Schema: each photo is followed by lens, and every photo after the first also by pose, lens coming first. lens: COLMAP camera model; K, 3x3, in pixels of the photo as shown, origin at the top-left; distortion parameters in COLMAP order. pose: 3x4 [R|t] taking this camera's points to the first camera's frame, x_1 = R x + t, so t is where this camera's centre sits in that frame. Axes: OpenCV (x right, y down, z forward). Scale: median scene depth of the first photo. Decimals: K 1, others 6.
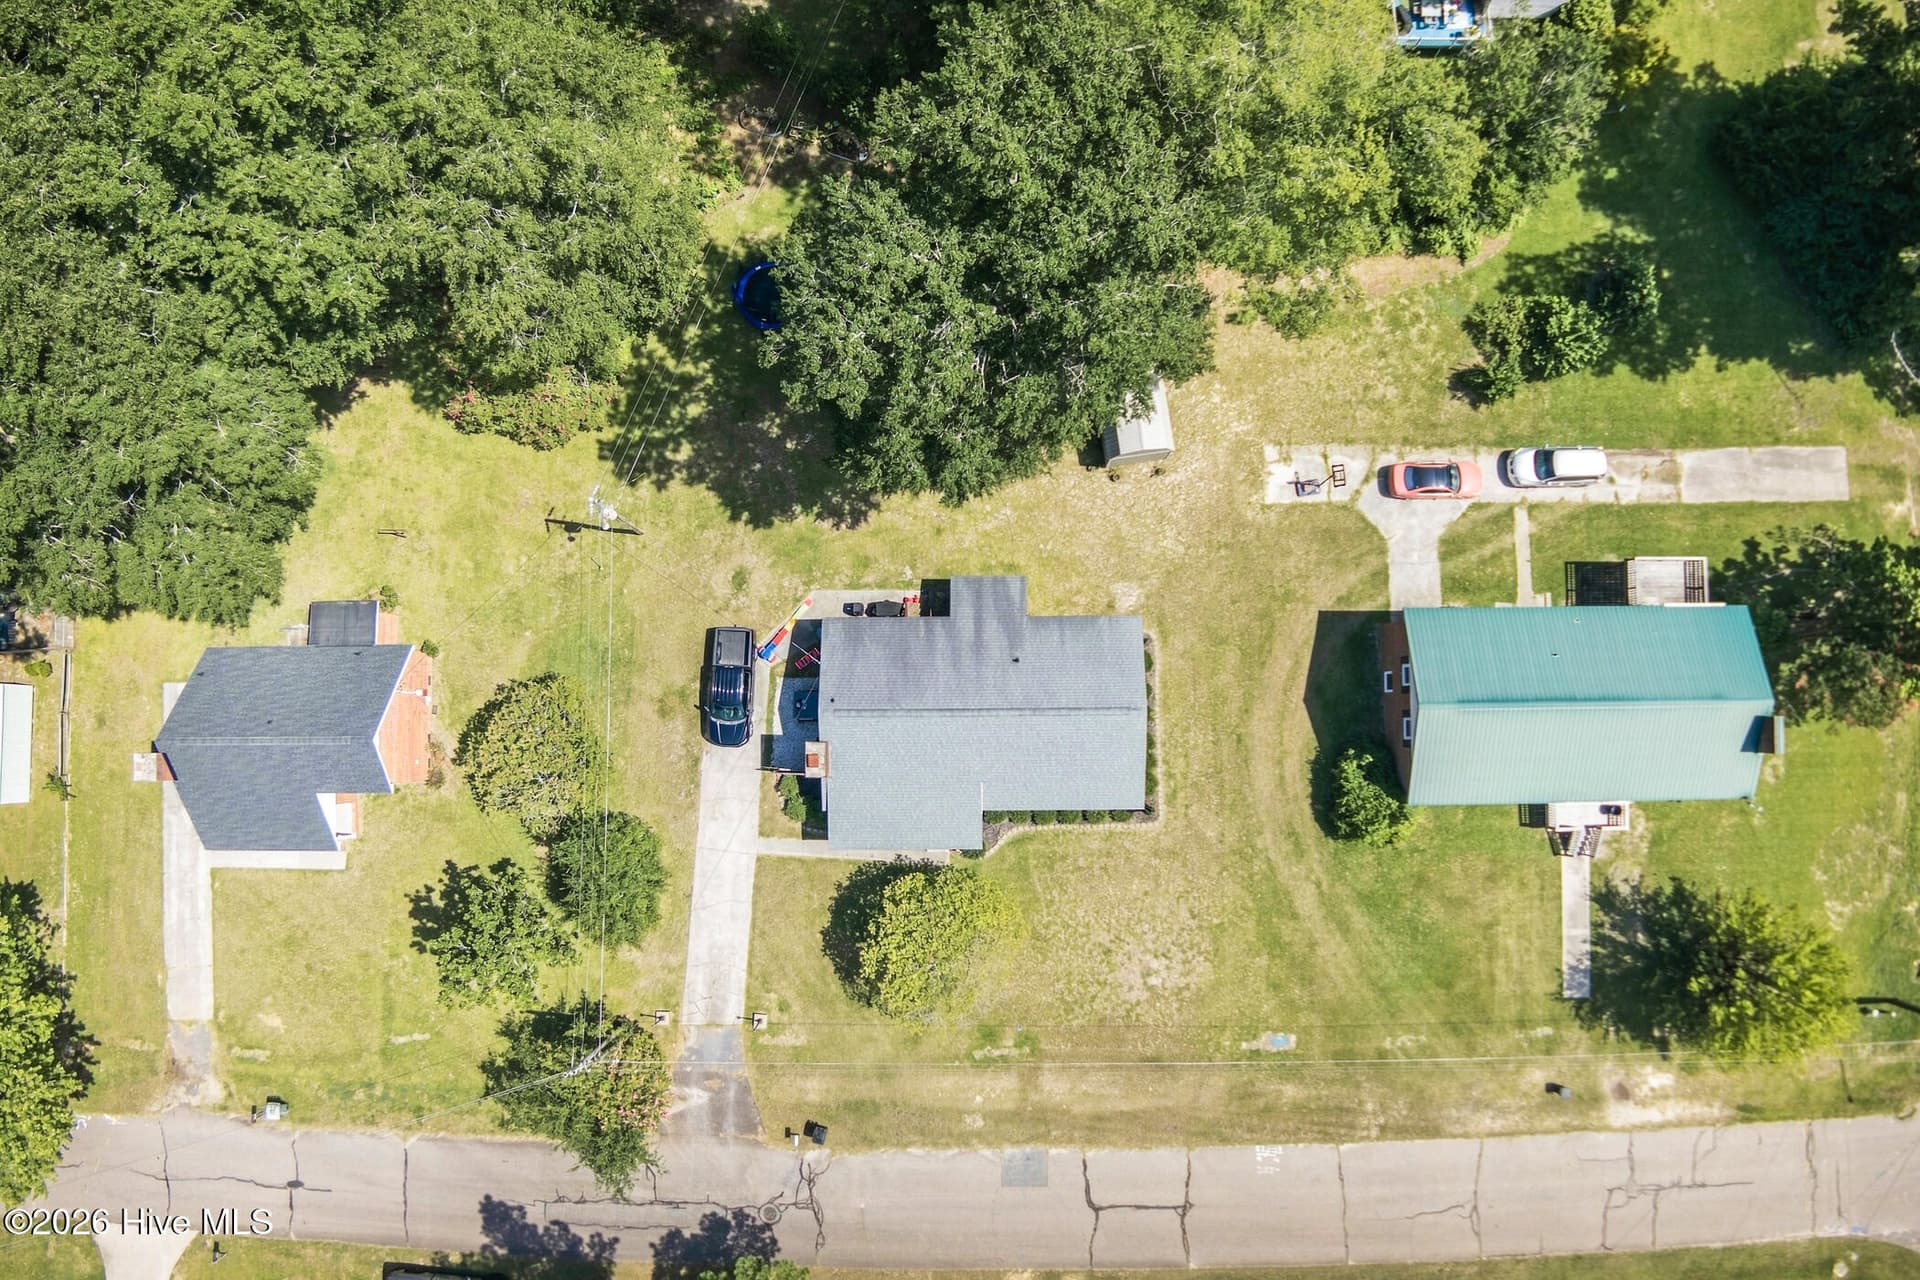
lens RADIAL K [[1340.6, 0, 961.4], [0, 1340.6, 636.4], [0, 0, 1]] dist [-0.129689, 0.021278]
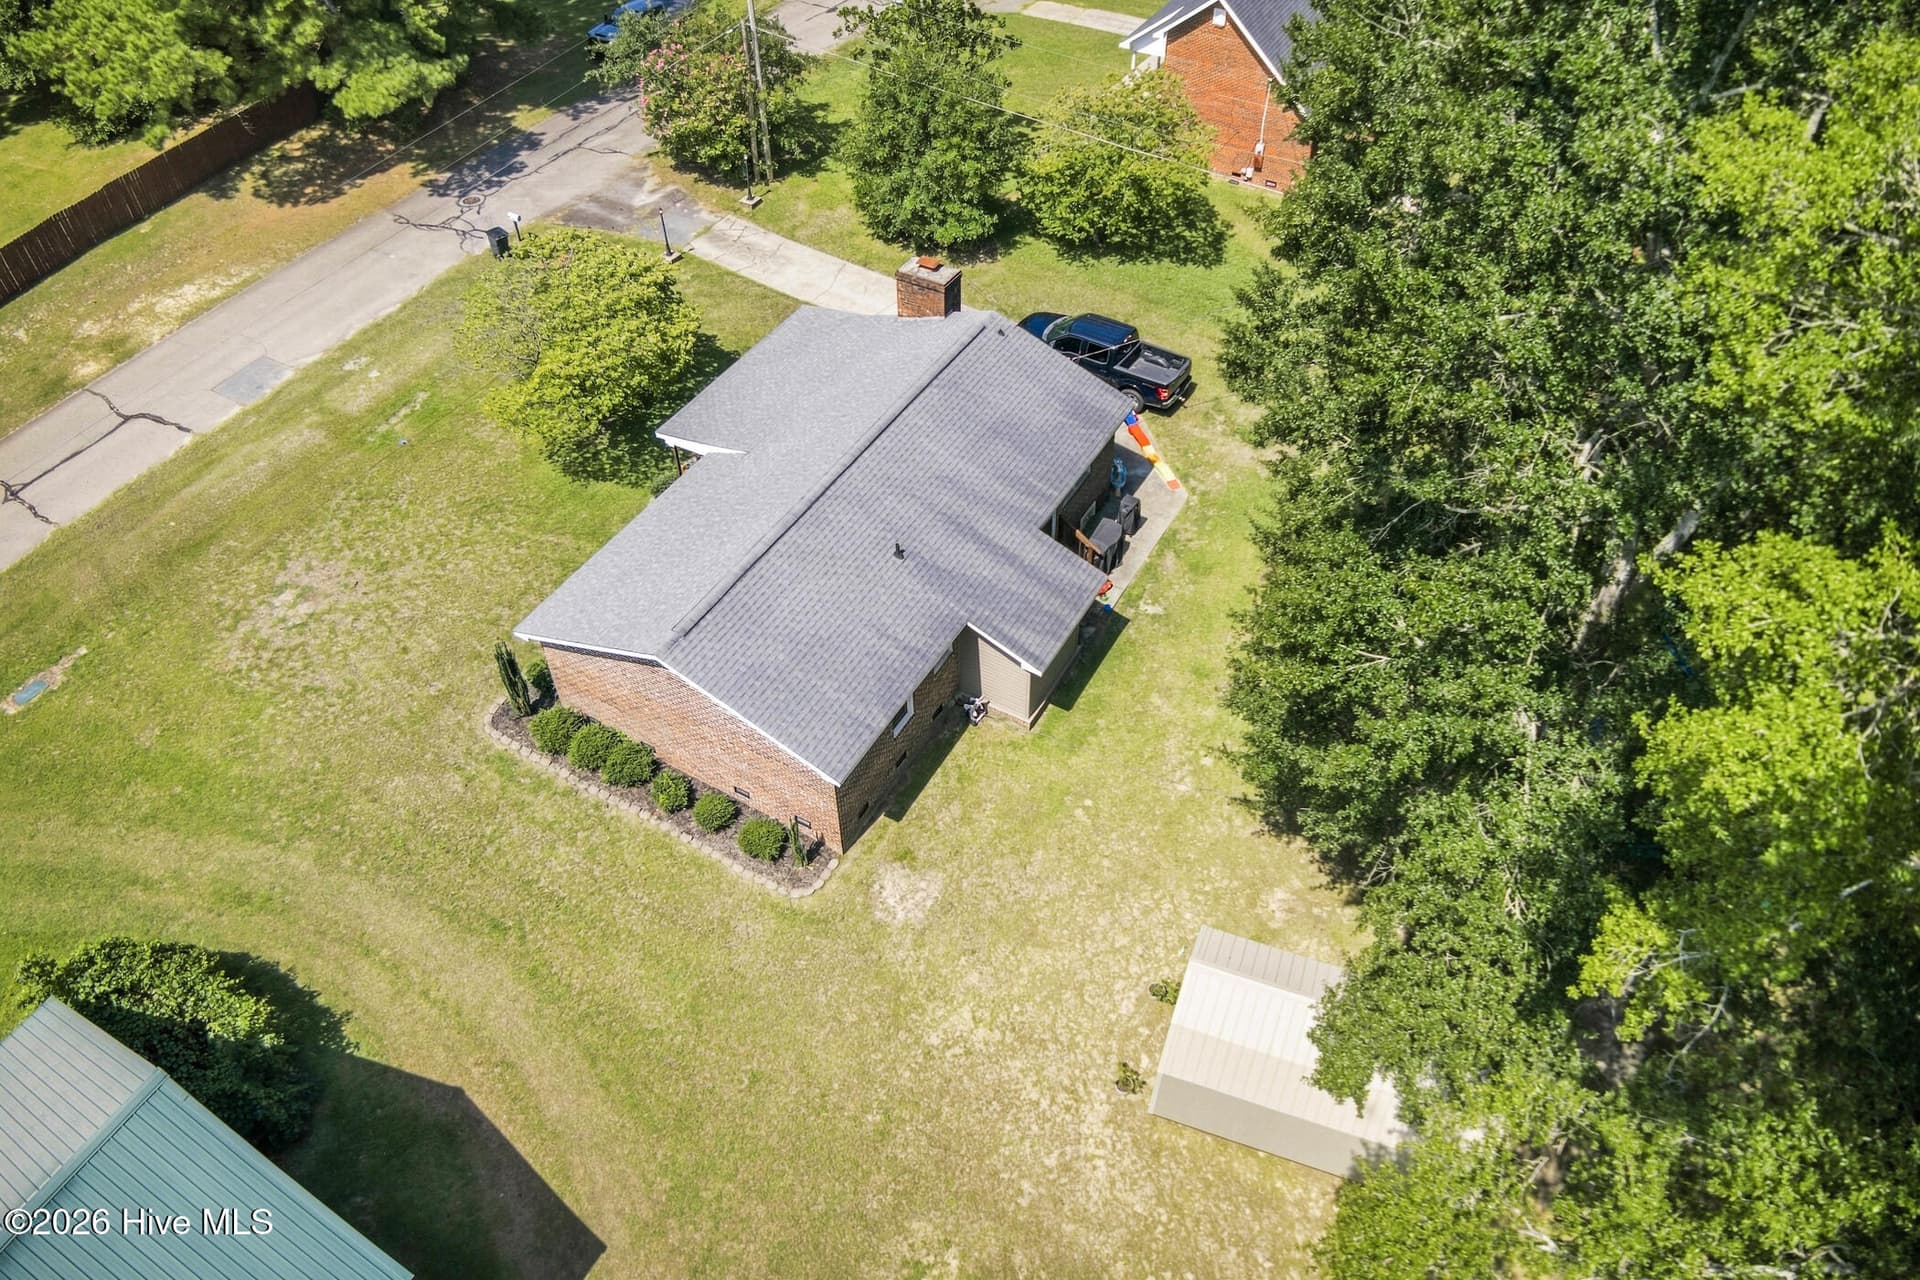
lens RADIAL K [[1340.6, 0, 964.0], [0, 1340.6, 625.1], [0, 0, 1]] dist [-0.129689, 0.021278]
pose [[-0.493384, 0.628445, -0.601356, 0.333227], [-0.867571, -0.305966, 0.392053, -0.199798], [0.062390, 0.715151, 0.696180, 0.637046]]
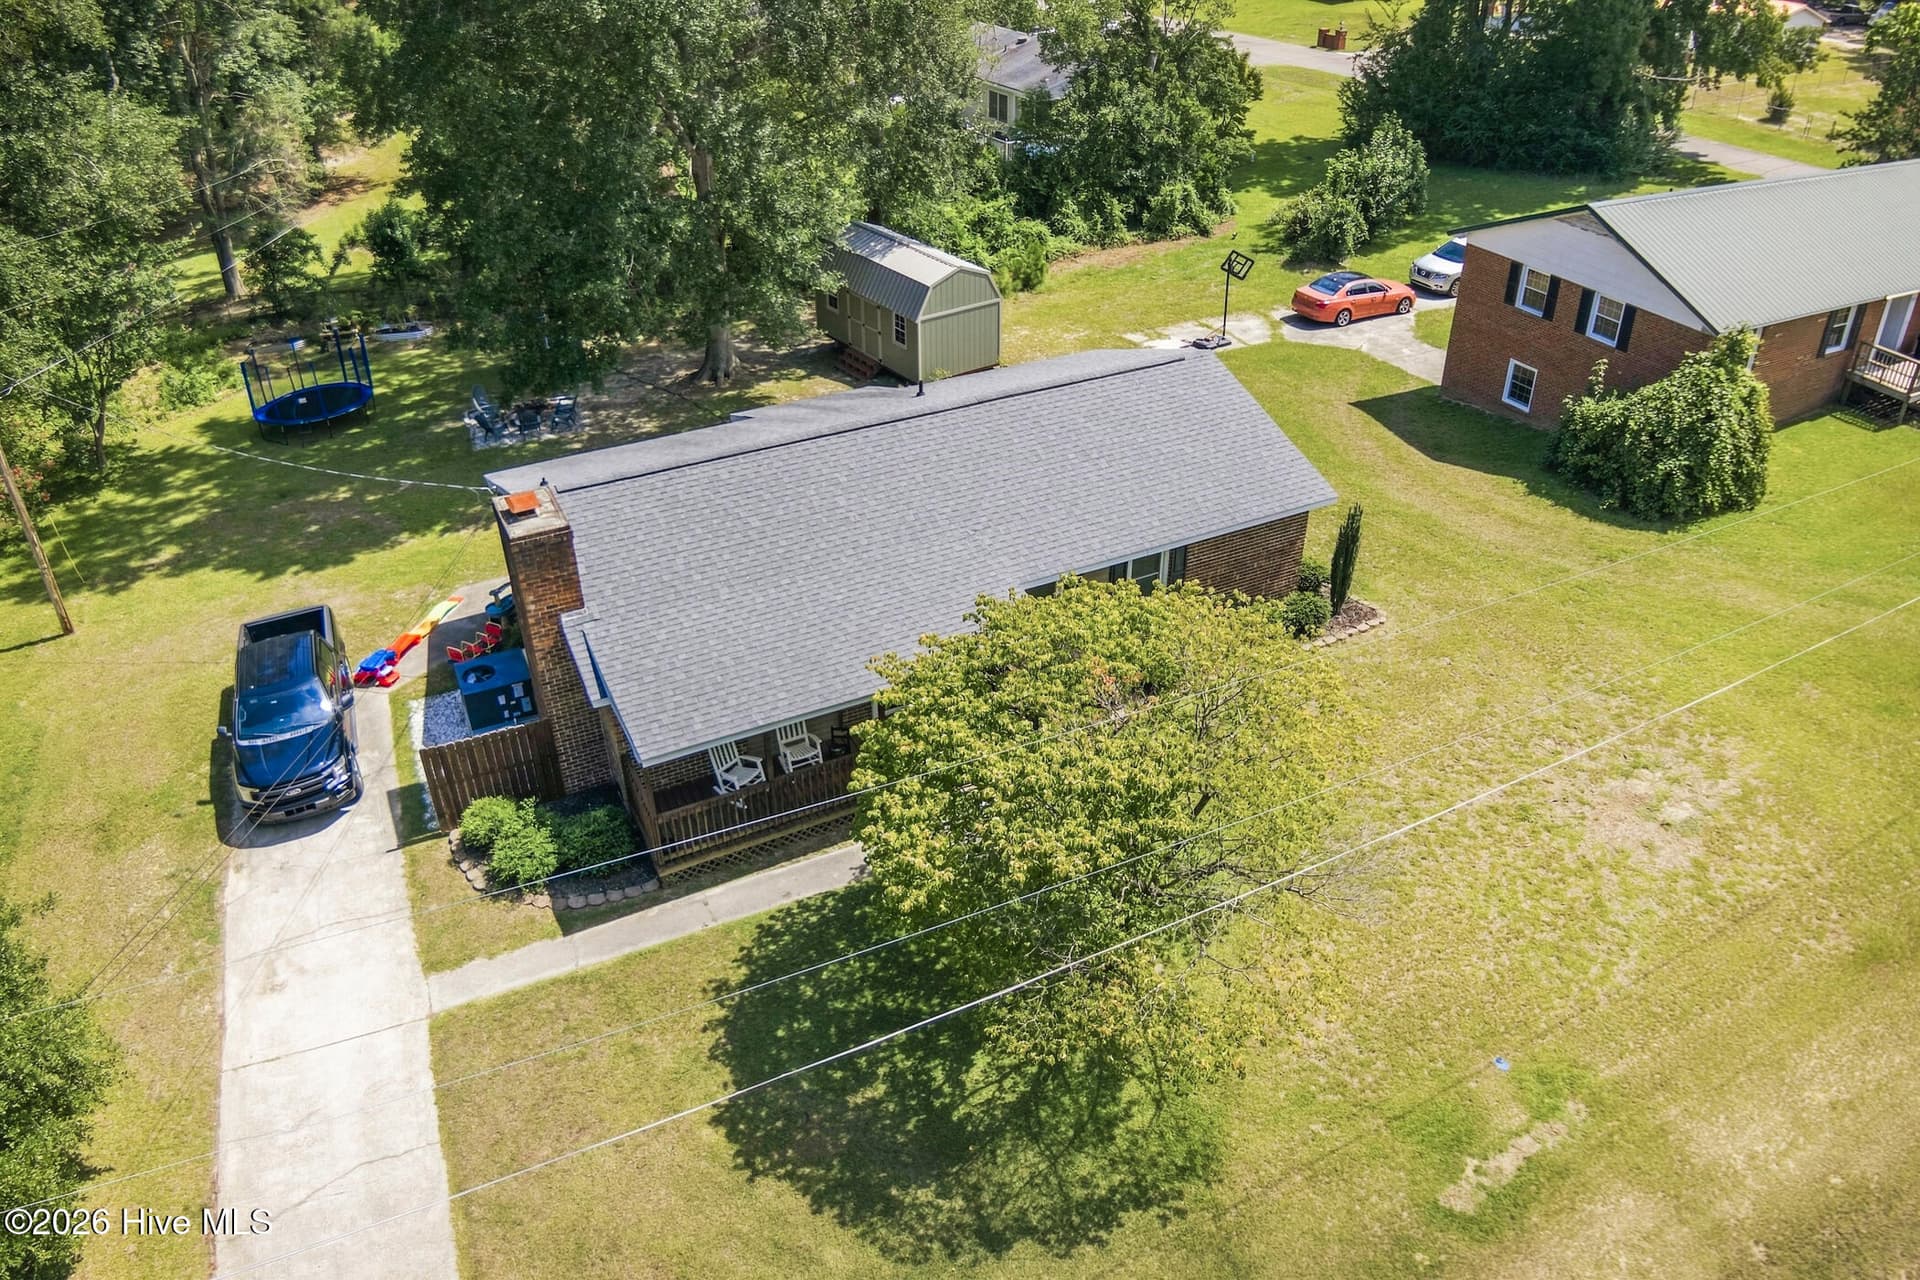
lens RADIAL K [[1340.6, 0, 975.4], [0, 1340.6, 632.9], [0, 0, 1]] dist [-0.129689, 0.021278]
pose [[0.885425, -0.245382, 0.394728, -0.138961], [0.463419, 0.531070, -0.709371, 0.383448], [-0.035561, 0.811019, 0.583938, 0.756048]]
